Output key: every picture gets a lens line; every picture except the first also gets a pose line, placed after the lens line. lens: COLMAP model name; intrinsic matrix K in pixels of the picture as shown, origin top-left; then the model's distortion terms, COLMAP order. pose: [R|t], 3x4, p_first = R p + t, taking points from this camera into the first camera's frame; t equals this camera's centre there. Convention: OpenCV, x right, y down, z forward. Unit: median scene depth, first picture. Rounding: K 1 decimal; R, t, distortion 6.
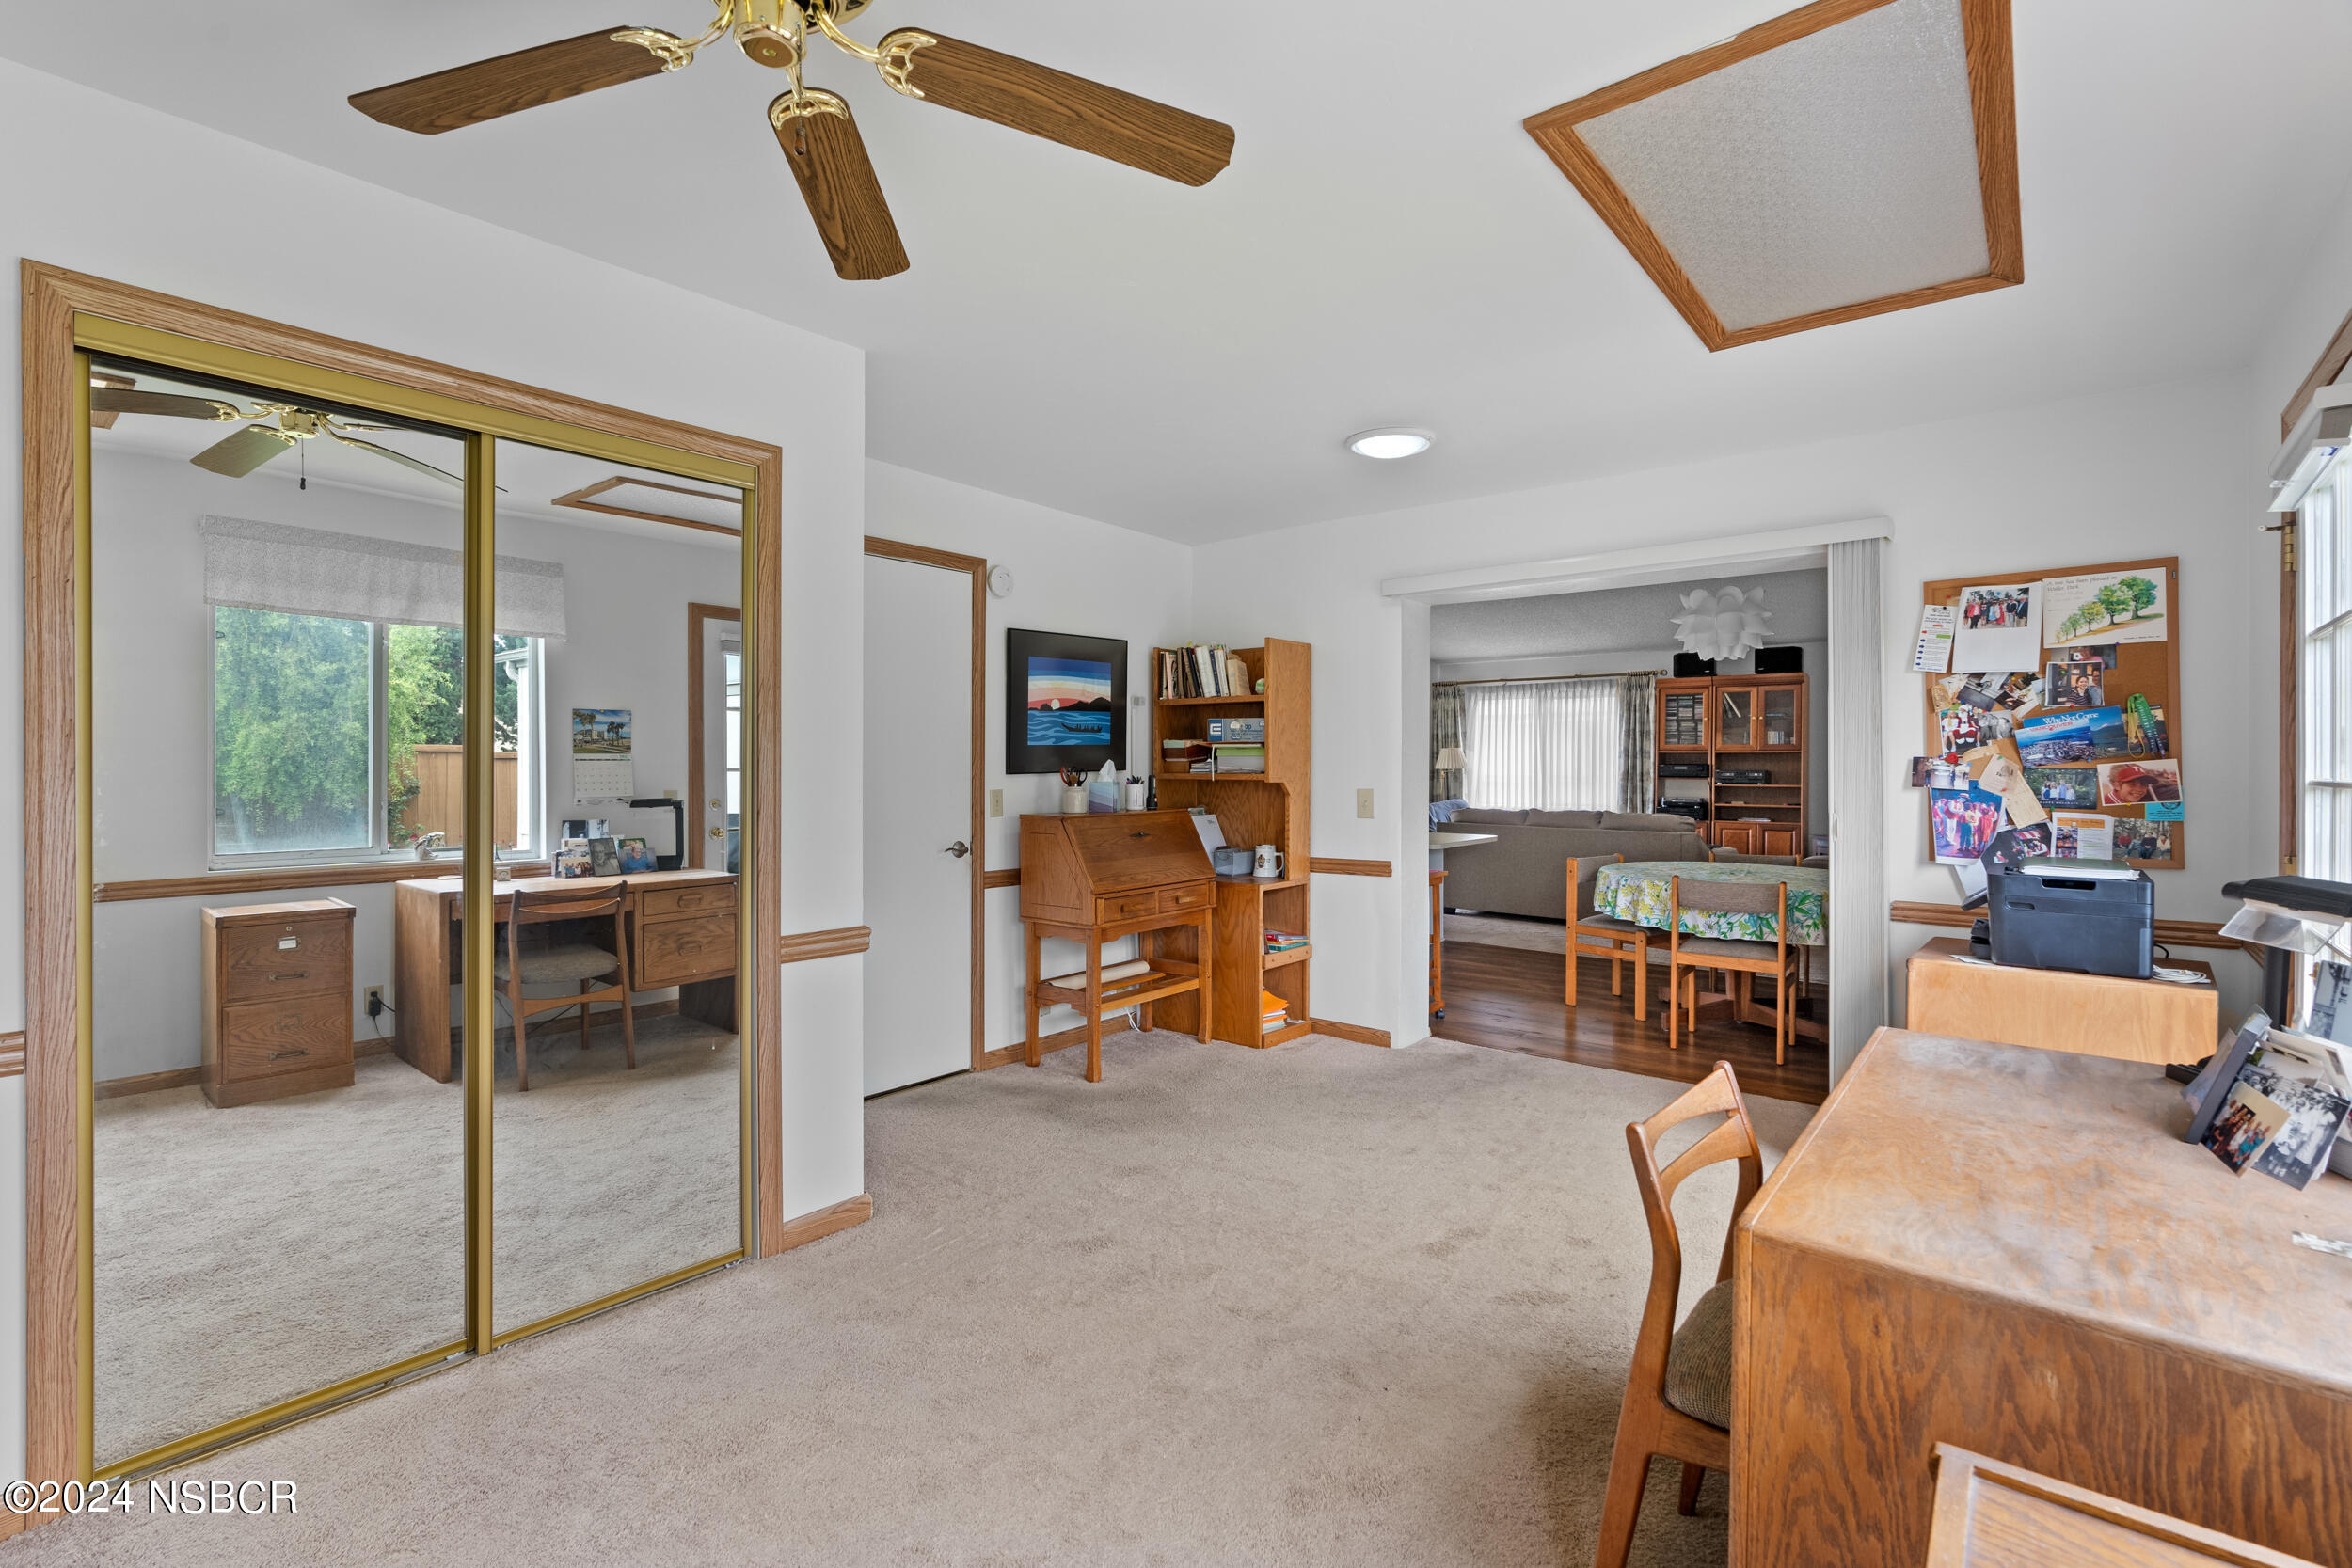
lens RADIAL K [[1062.3, 0, 1166.8], [0, 1062.3, 771.0], [0, 0, 1]] dist [-0.007596, 0.001880]
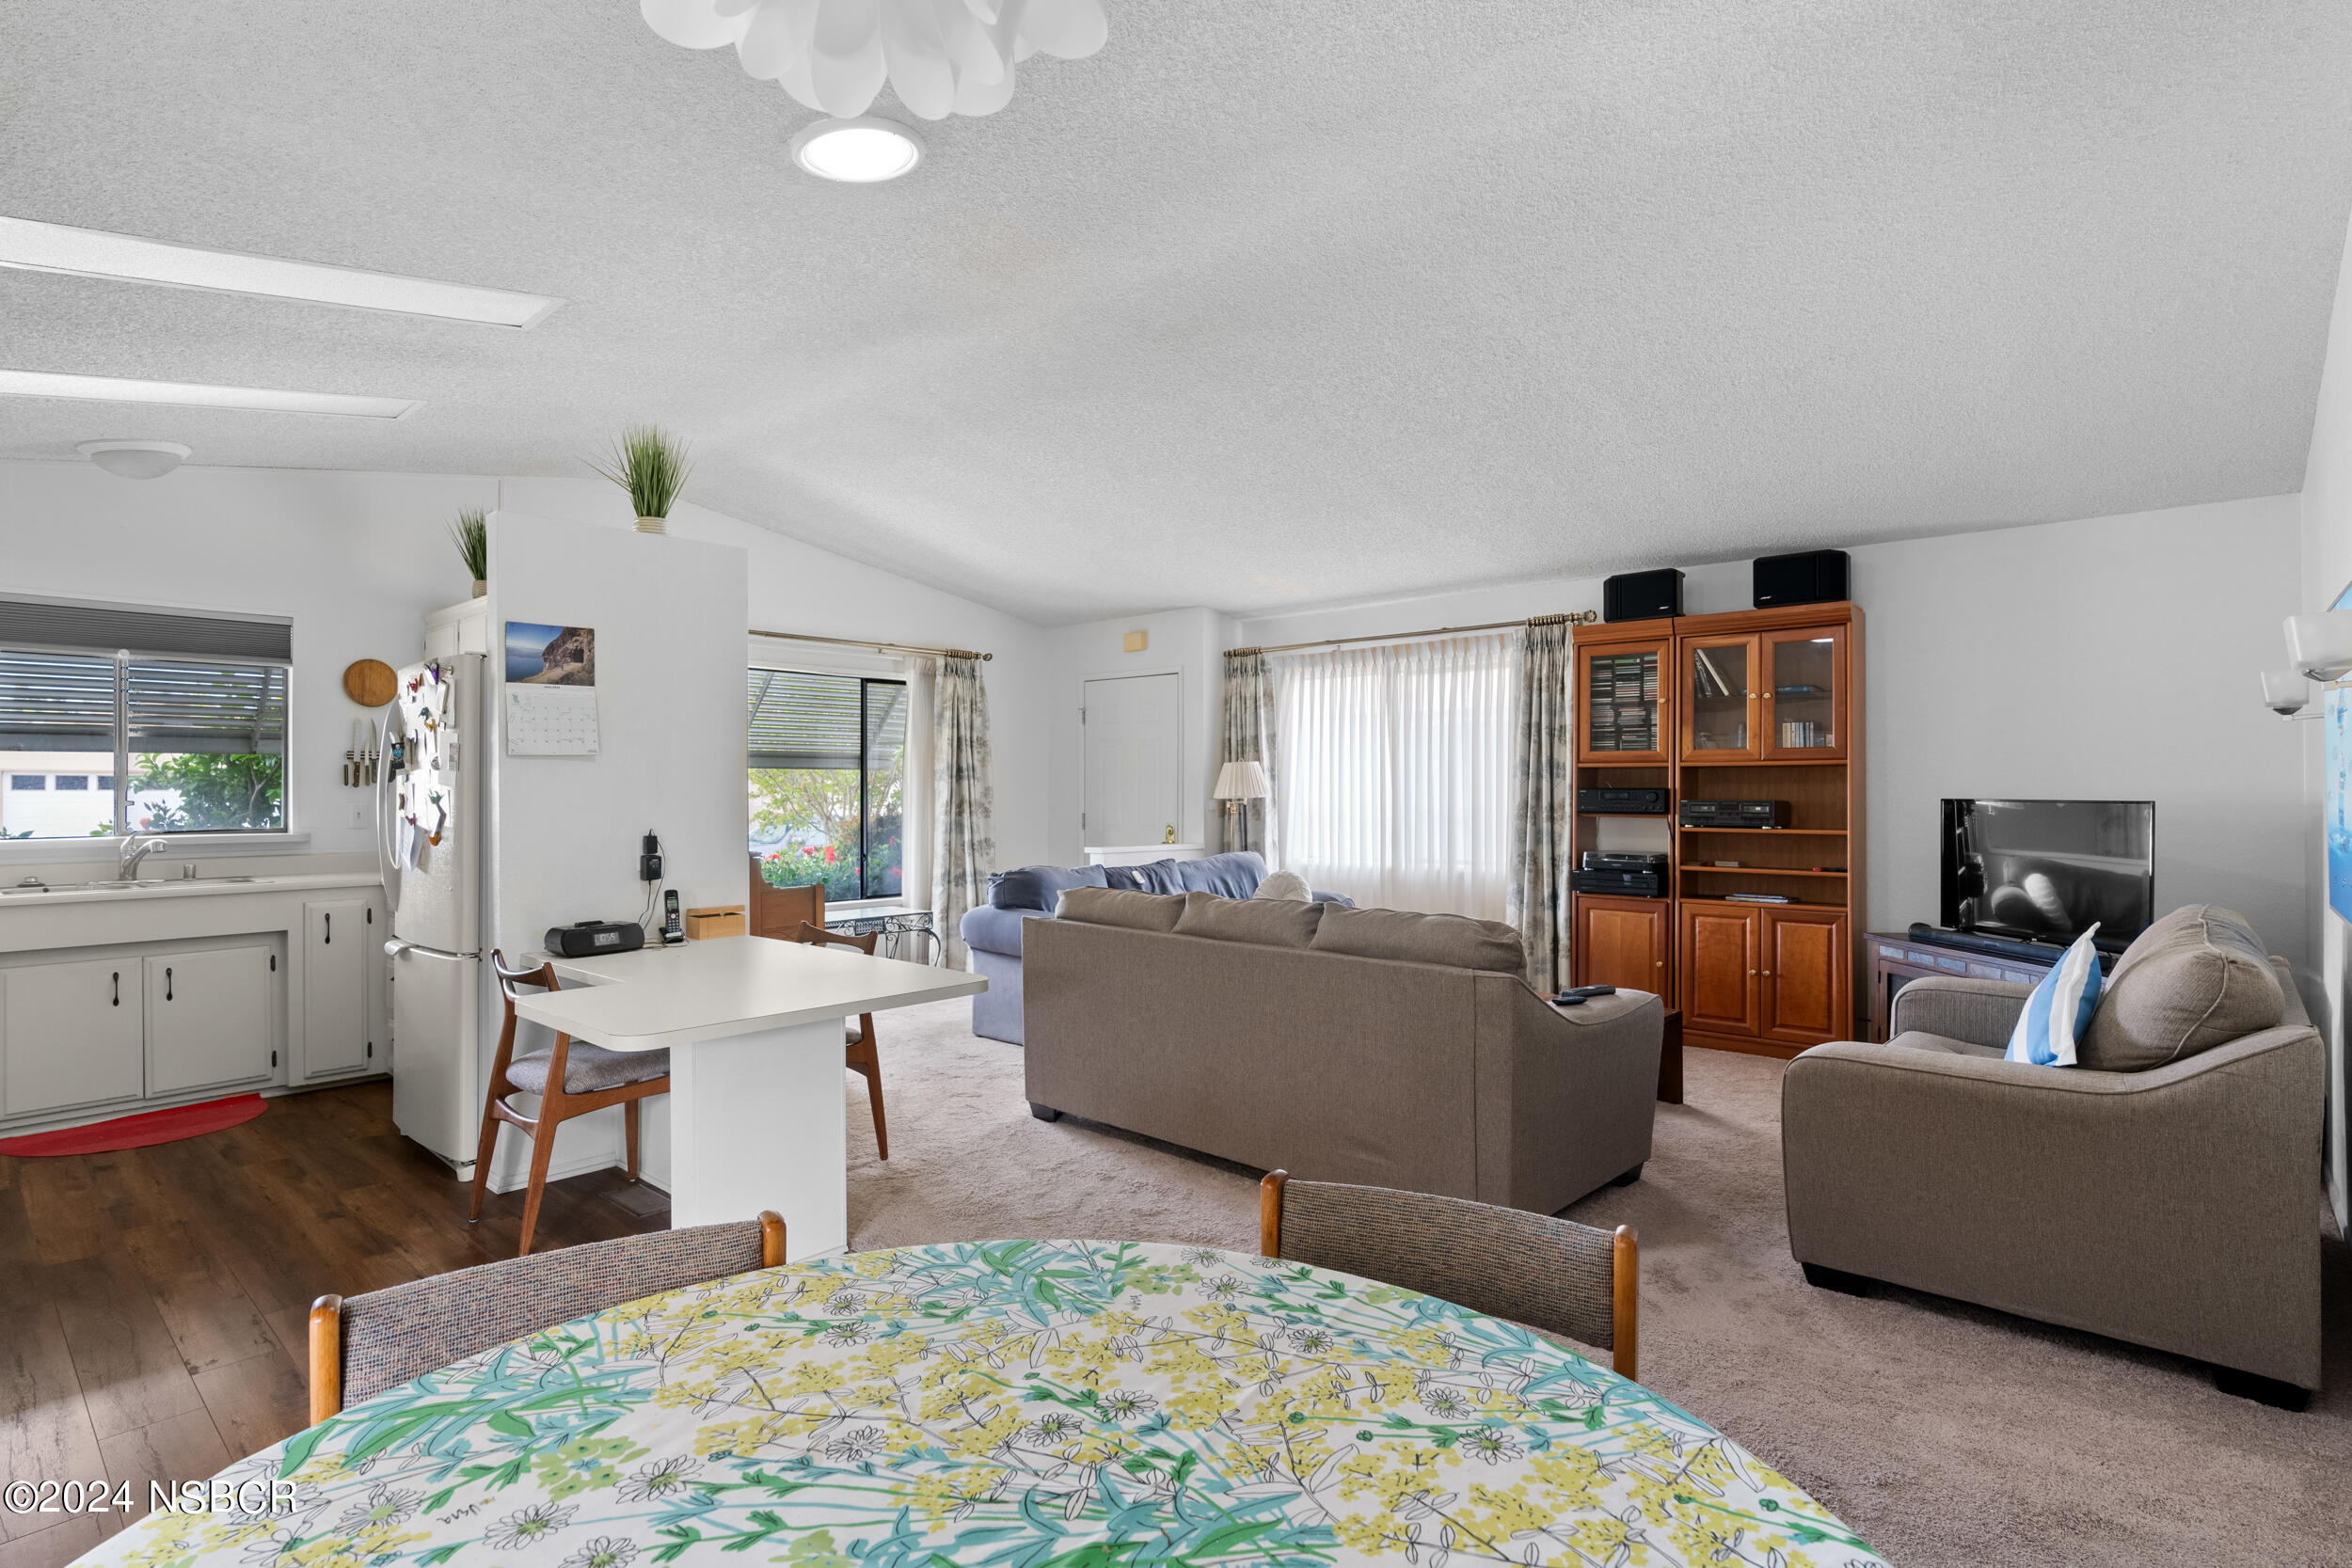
lens RADIAL K [[1152.1, 0, 1166.2], [0, 1152.1, 779.5], [0, 0, 1]] dist [-0.005830, 0.001360]
pose [[0.999210, -0.005078, -0.039419, 0.289358], [0.004491, 0.999878, -0.014964, -0.003603], [0.039490, 0.014775, 0.999111, 0.432967]]
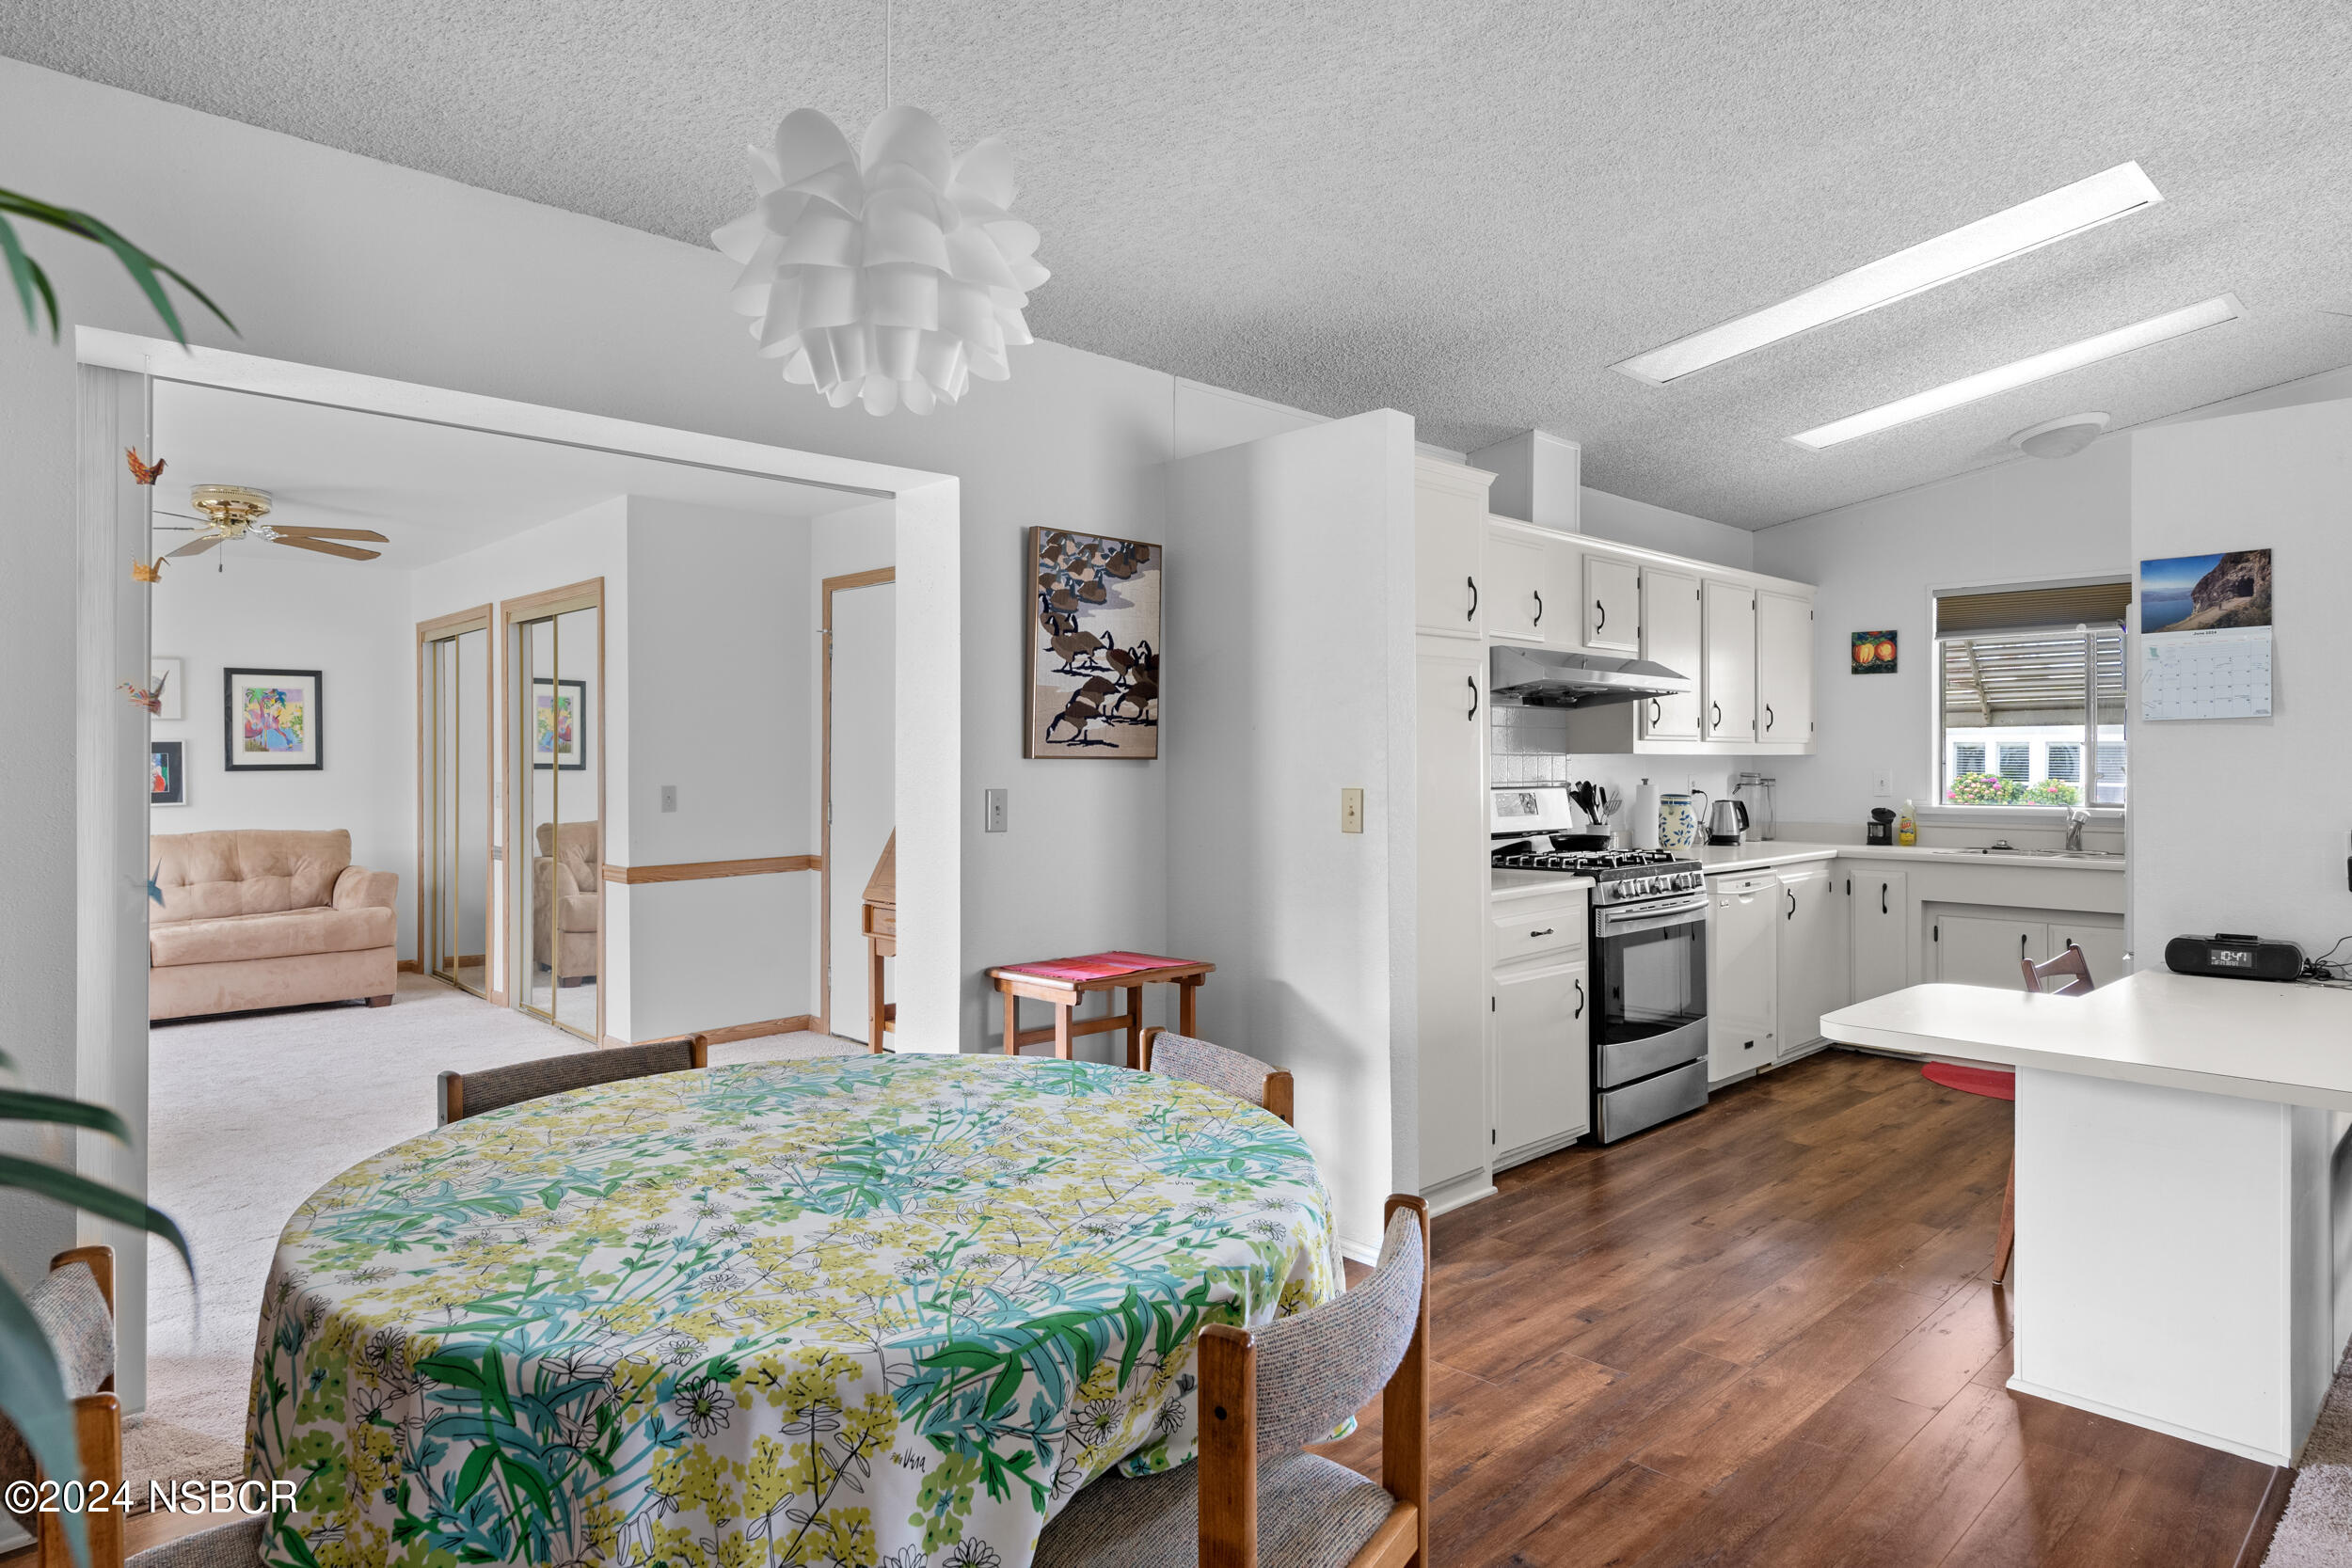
lens RADIAL K [[1360.3, 0, 1161.3], [0, 1360.3, 763.1], [0, 0, 1]] dist [-0.005438, 0.001727]
pose [[-0.116647, -0.001493, -0.993172, 0.449819], [-0.010055, 0.999949, -0.000323, -0.003763], [0.993123, 0.009949, -0.116656, 0.569095]]
